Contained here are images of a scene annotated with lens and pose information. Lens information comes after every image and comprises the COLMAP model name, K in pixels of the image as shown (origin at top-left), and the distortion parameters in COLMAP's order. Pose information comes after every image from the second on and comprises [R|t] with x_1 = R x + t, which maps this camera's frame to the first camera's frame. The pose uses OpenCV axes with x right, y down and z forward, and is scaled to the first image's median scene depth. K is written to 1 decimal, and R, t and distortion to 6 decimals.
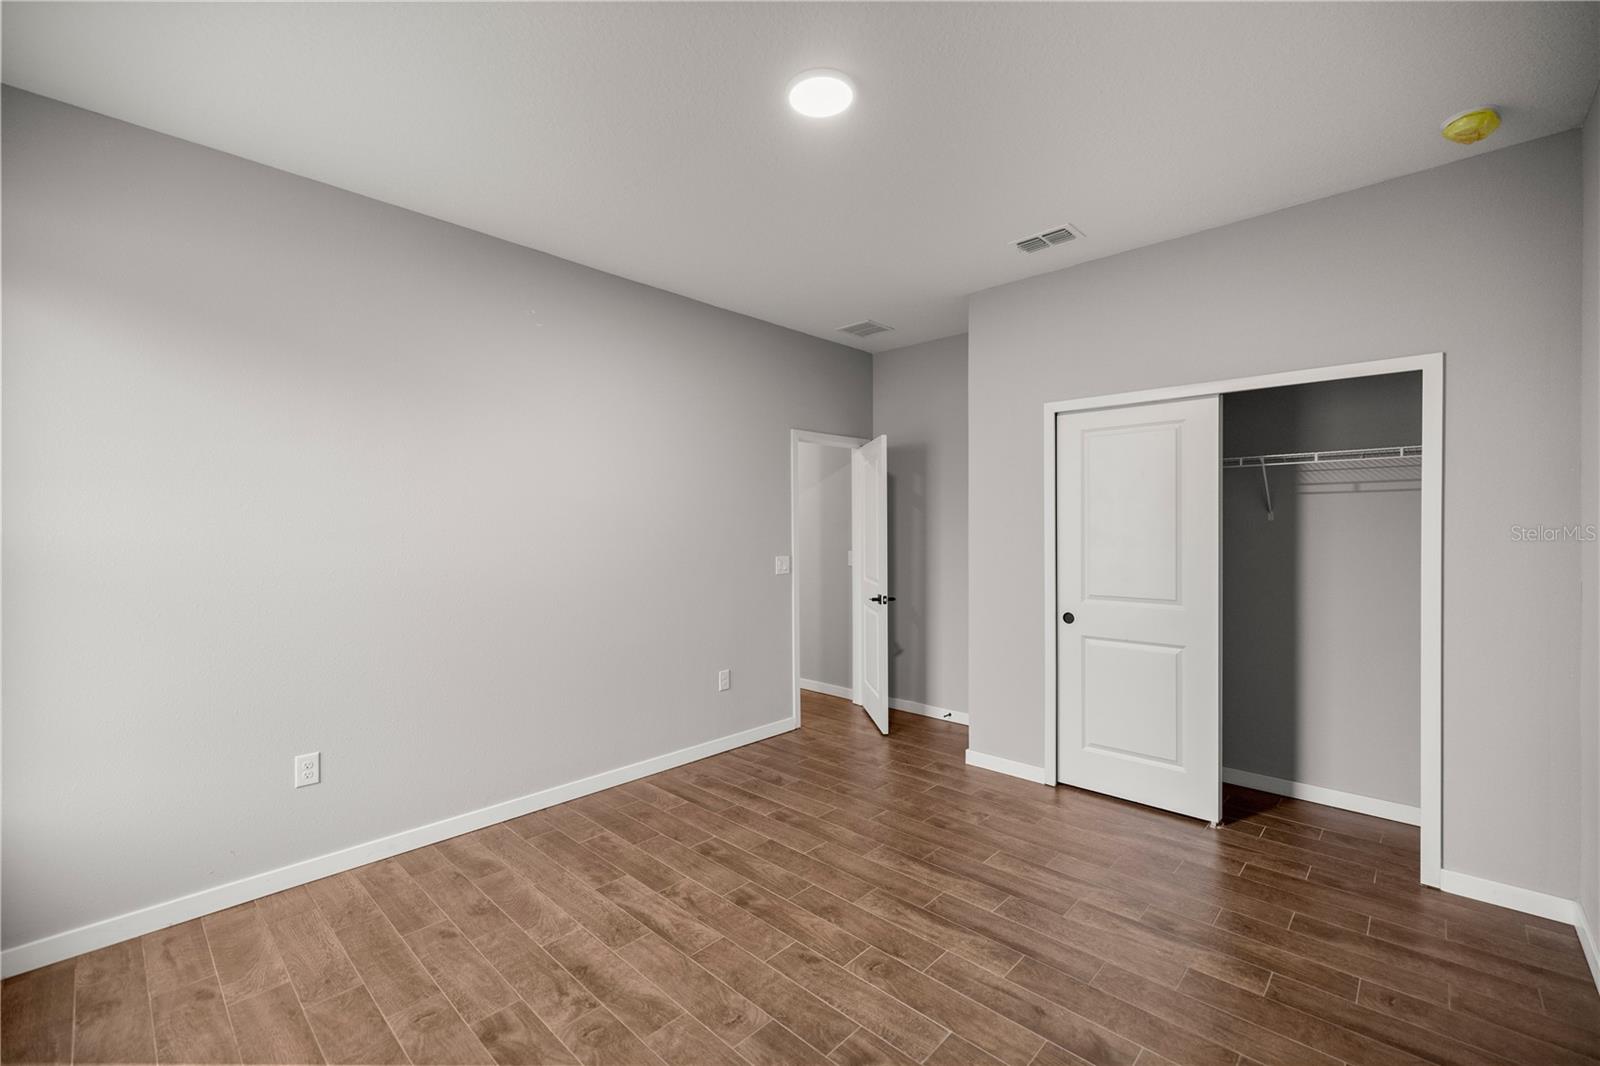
lens RADIAL K [[669.6, 0, 799.9], [0, 669.6, 531.6], [0, 0, 1]] dist [0.003474, -0.000300]
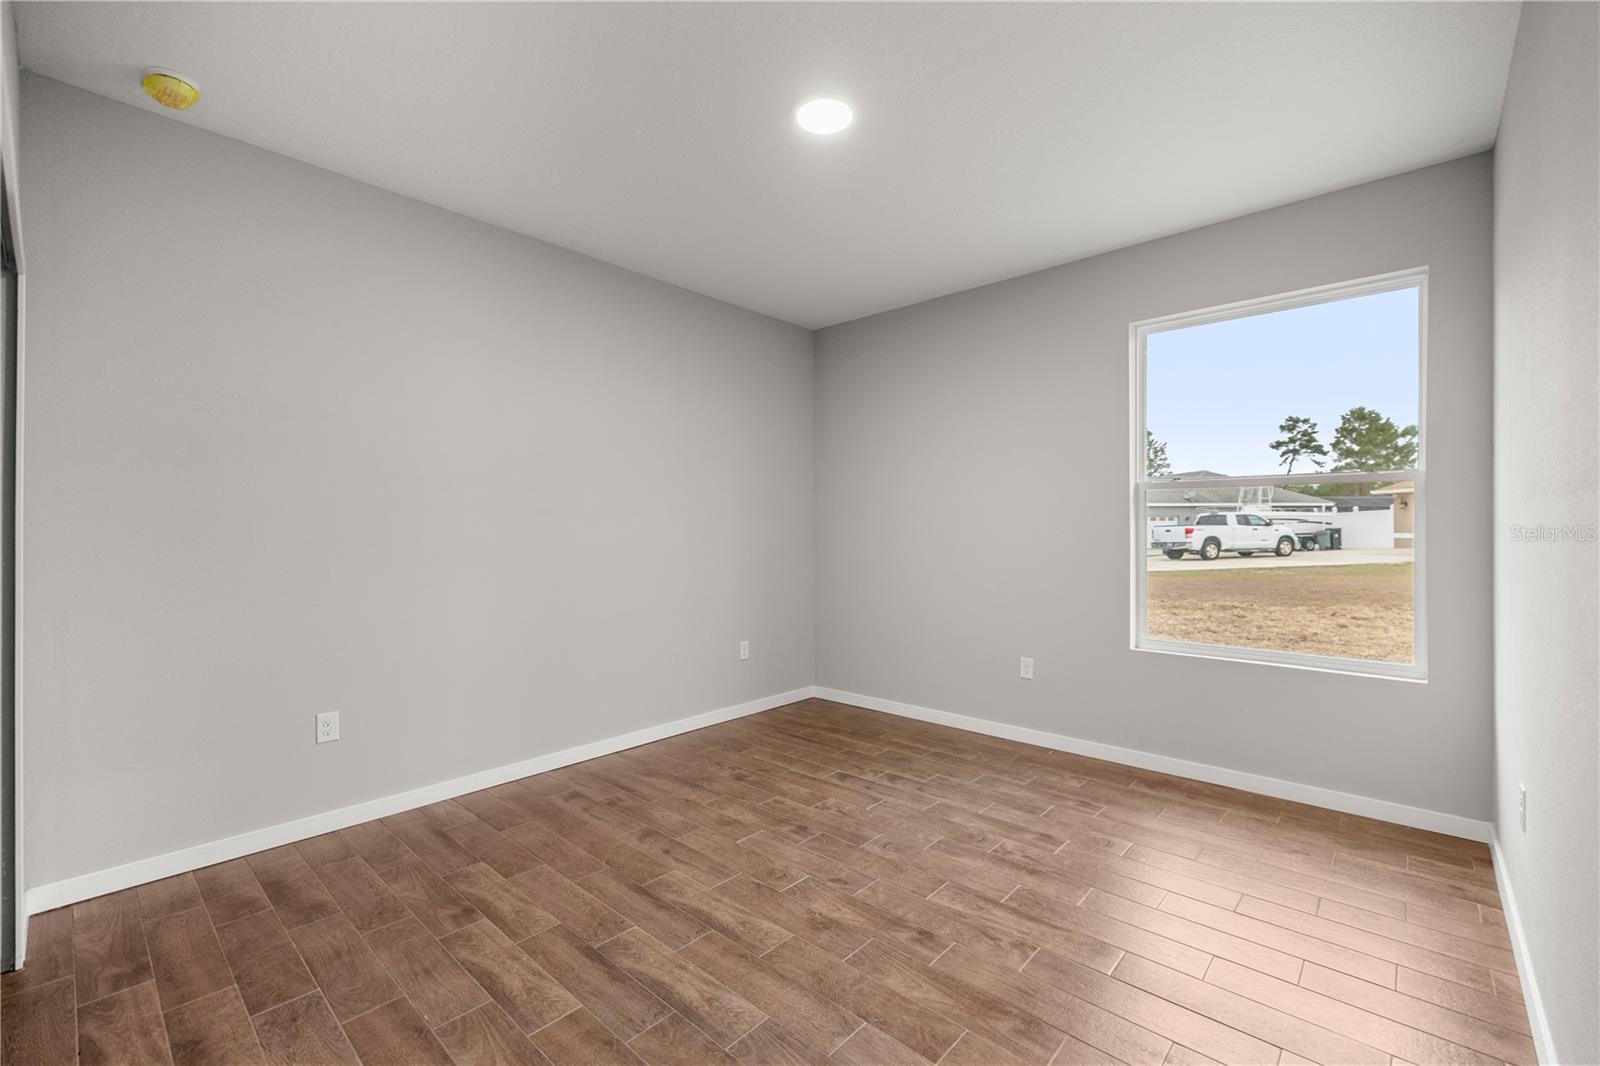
lens RADIAL K [[669.6, 0, 795.5], [0, 669.6, 529.0], [0, 0, 1]] dist [0.003474, -0.000300]
pose [[-0.999872, 0.003758, -0.015563, 0.092940], [0.003766, 0.999993, -0.000471, 0.049137], [0.015561, -0.000530, -0.999879, 1.949993]]
